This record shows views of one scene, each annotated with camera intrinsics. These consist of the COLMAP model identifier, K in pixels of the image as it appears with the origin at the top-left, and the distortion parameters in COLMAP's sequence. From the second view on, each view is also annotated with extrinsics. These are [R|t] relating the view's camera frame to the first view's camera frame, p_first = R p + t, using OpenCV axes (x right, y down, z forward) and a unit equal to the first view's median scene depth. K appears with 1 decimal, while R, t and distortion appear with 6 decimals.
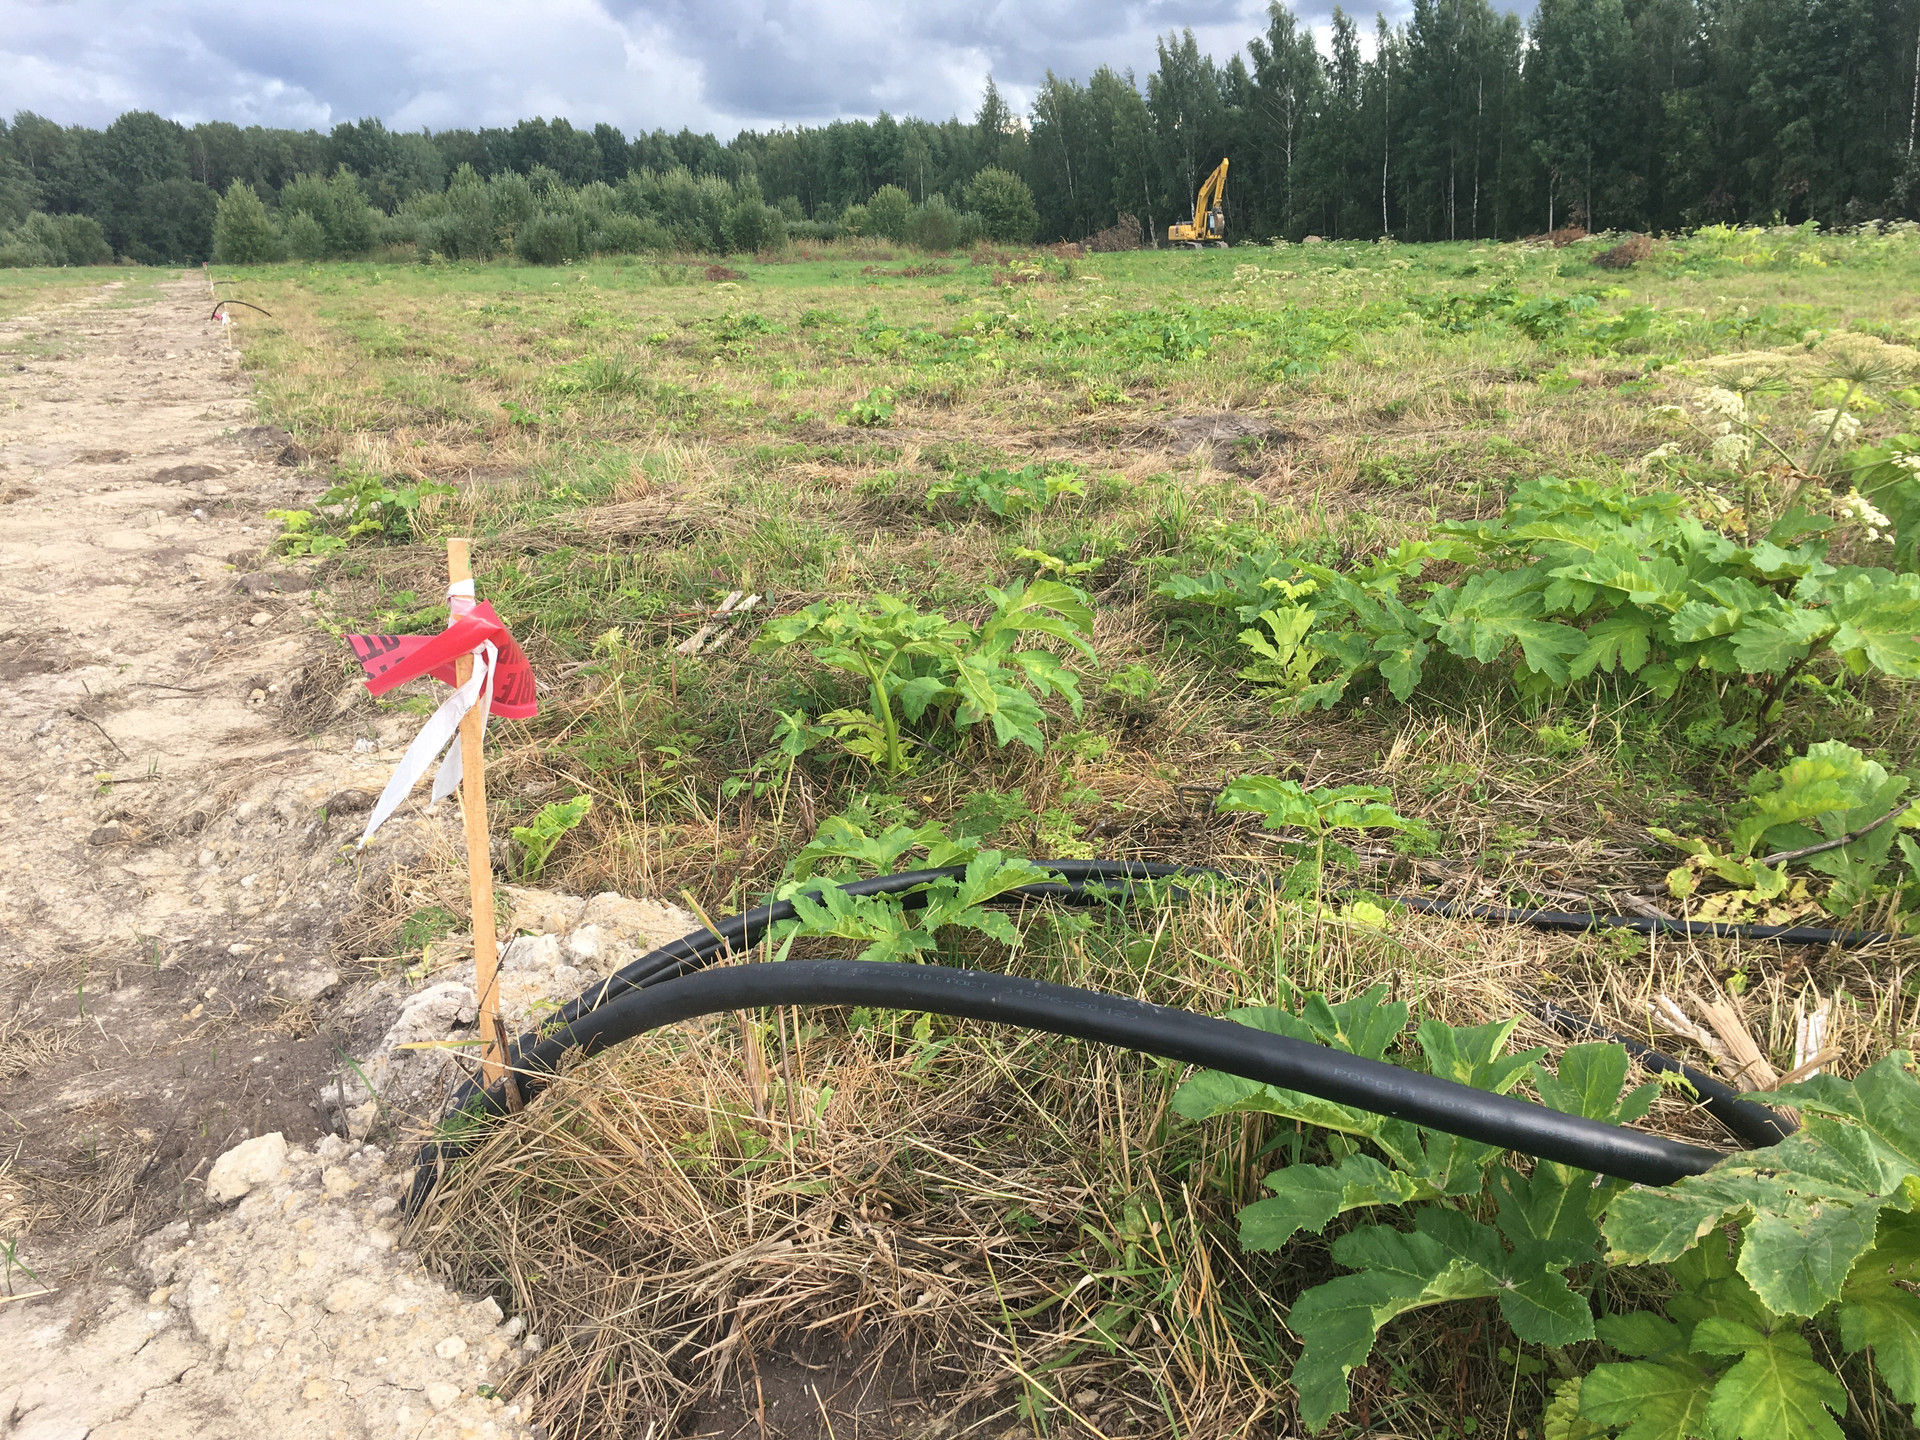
lens RADIAL K [[1626.1, 0, 960.0], [0, 1626.1, 720.0], [0, 0, 1]] dist [0.056496, -0.082011]
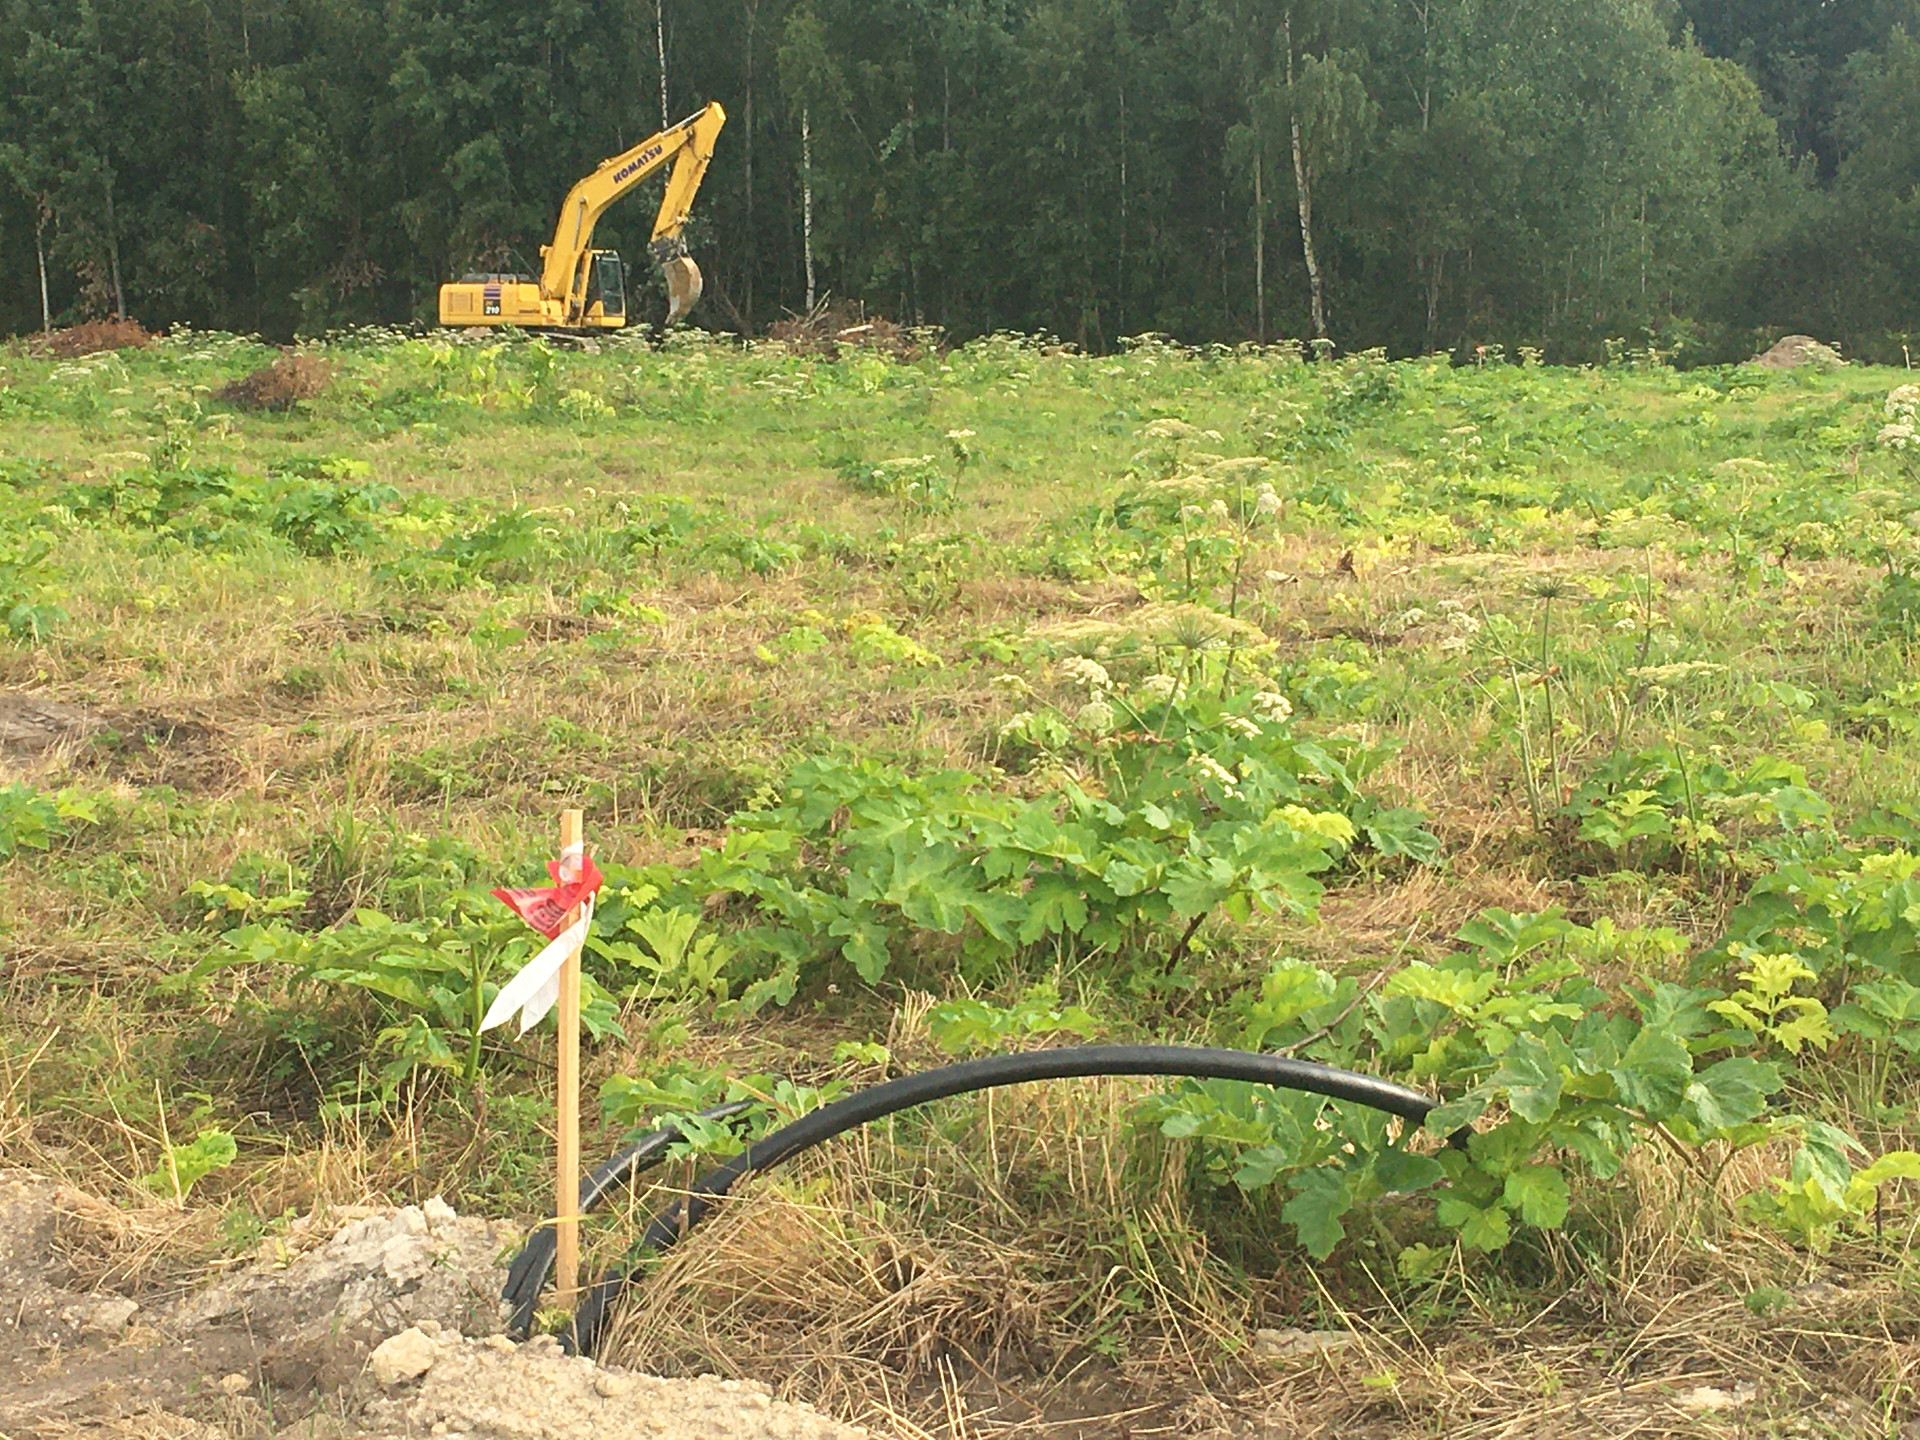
lens RADIAL K [[3607.5, 0, 960.0], [0, 3607.5, 720.0], [0, 0, 1]] dist [0.055435, 0.016105]
pose [[0.828114, -0.032958, 0.559590, -0.707919], [0.129753, 0.982429, -0.134154, 0.104215], [-0.545336, 0.183704, 0.817840, -0.647717]]
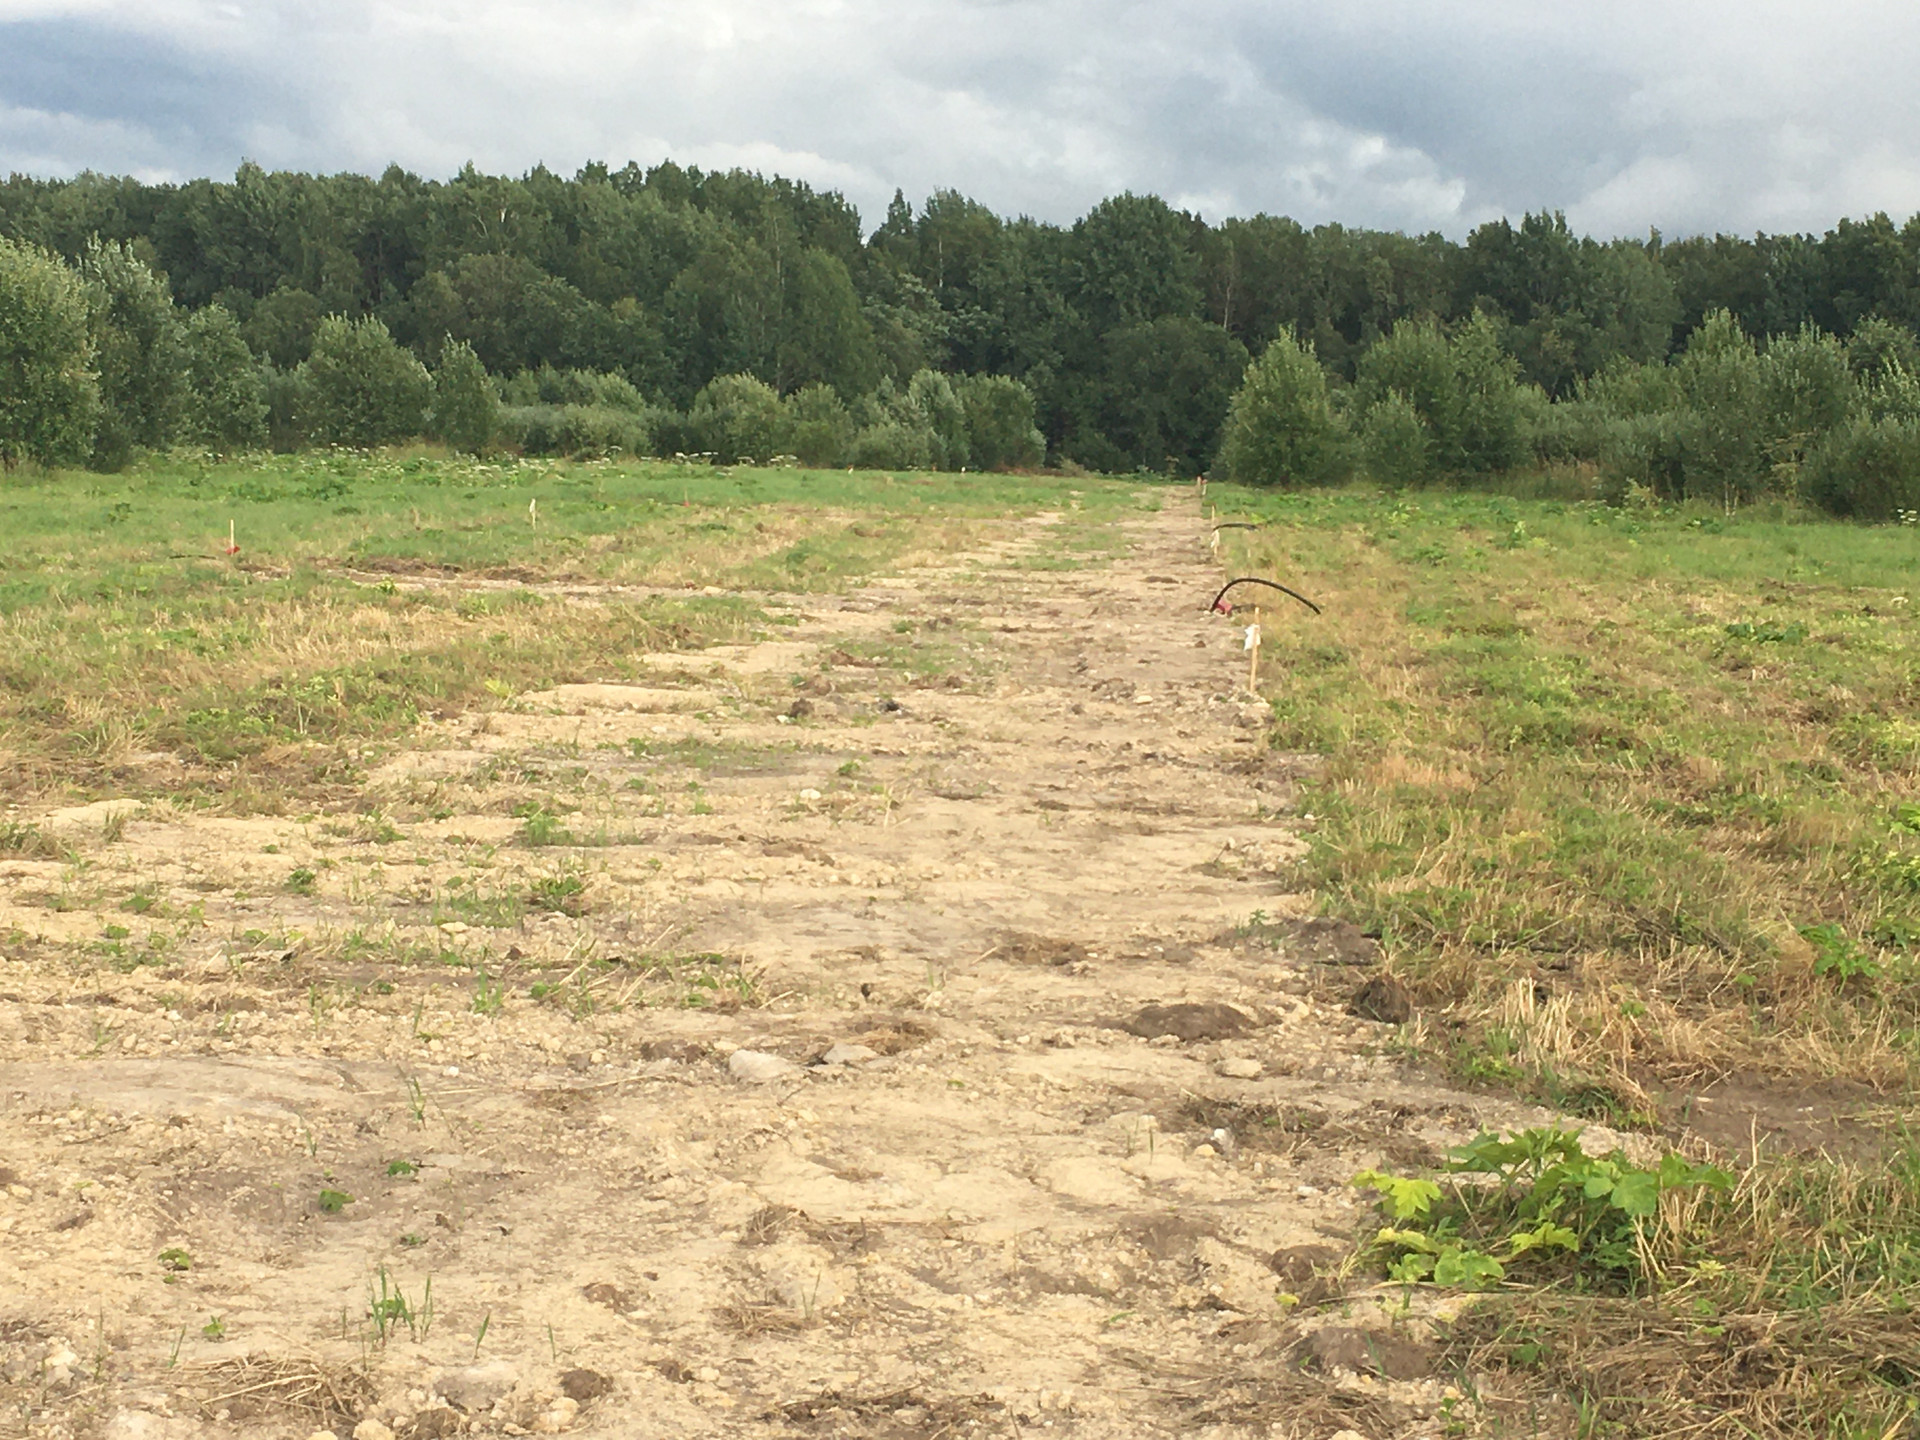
lens RADIAL K [[3572.0, 0, 960.0], [0, 3572.0, 720.0], [0, 0, 1]] dist [0.041810, -0.006723]
pose [[0.884886, 0.085088, -0.457971, -0.020537], [-0.178089, 0.970281, -0.163828, -0.030169], [0.430420, 0.226528, 0.873741, -0.019372]]
